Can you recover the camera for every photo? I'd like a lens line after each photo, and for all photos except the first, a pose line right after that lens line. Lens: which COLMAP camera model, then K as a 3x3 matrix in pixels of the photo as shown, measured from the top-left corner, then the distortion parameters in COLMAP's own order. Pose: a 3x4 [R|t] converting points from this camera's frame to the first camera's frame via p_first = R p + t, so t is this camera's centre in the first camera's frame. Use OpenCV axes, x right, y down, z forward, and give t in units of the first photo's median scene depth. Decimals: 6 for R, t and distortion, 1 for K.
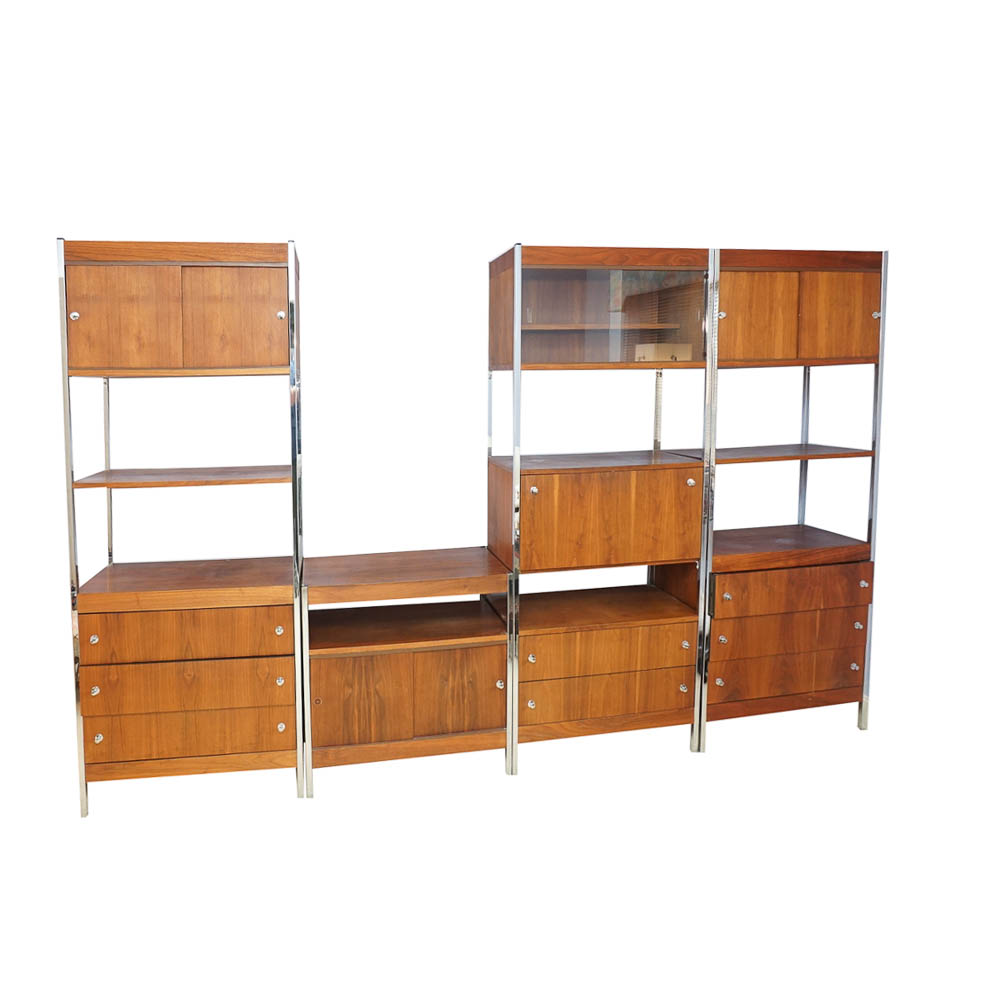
lens RADIAL K [[1467.5, 0, 497.1], [0, 1467.5, 507.1], [0, 0, 1]] dist [-0.033416, 0.000000]
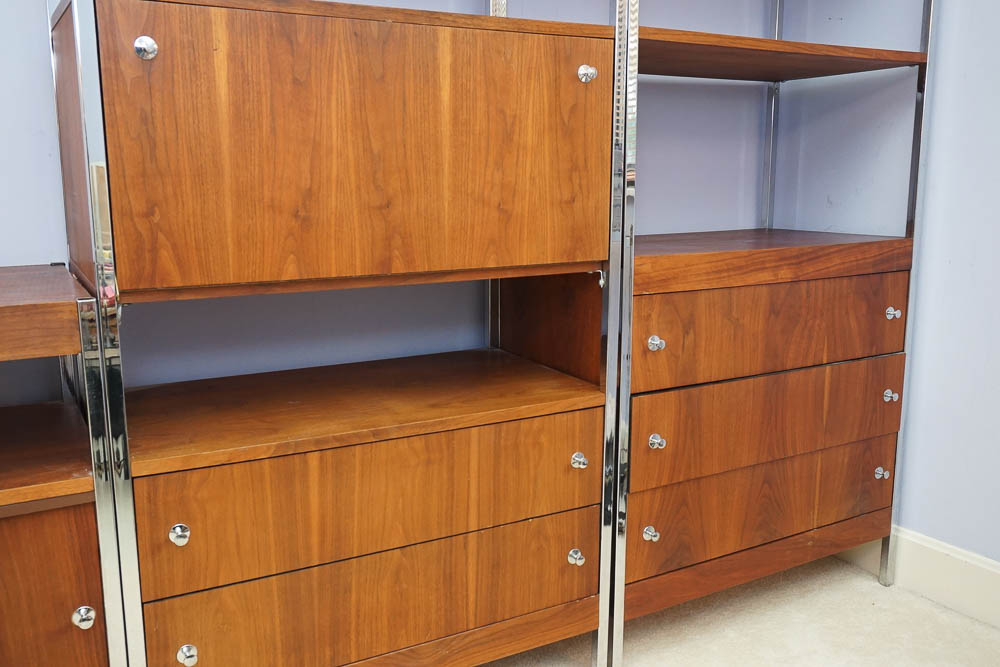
lens RADIAL K [[901.6, 0, 521.9], [0, 901.6, 344.2], [0, 0, 1]] dist [-0.011537, -0.001310]
pose [[0.988419, -0.033564, 0.147989, 0.075759], [0.026830, 0.998522, 0.047271, 0.047555], [-0.149356, -0.042753, 0.987859, 0.764499]]
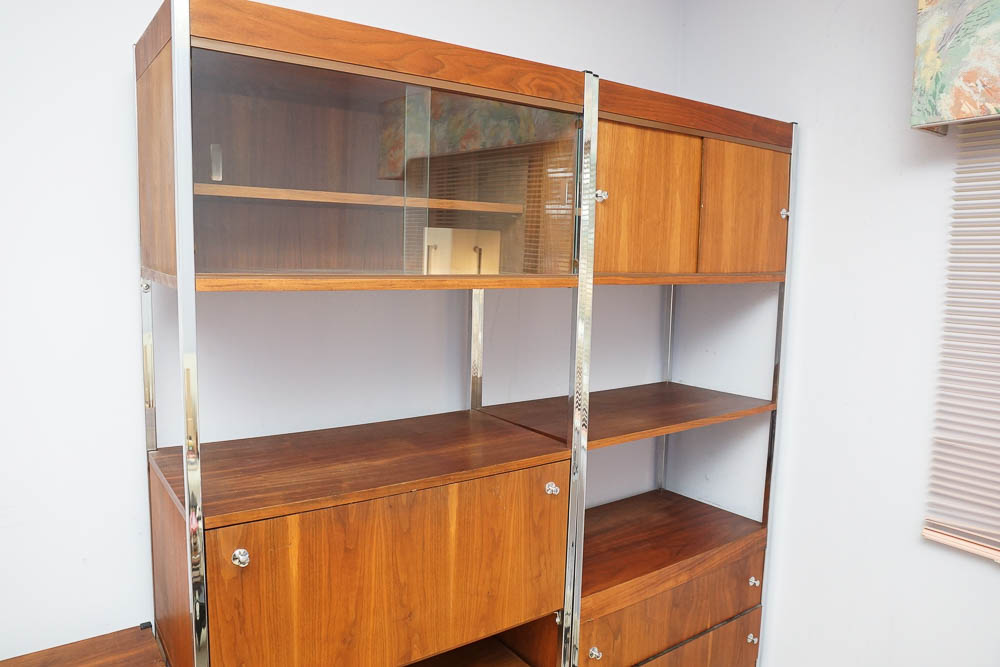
lens RADIAL K [[671.2, 0, 508.9], [0, 671.2, 330.9], [0, 0, 1]] dist [-0.051185, 0.003884]
pose [[0.972731, -0.008476, 0.231782, 0.057655], [0.013051, 0.999749, -0.018209, -0.074638], [-0.231570, 0.020738, 0.972597, 0.765093]]
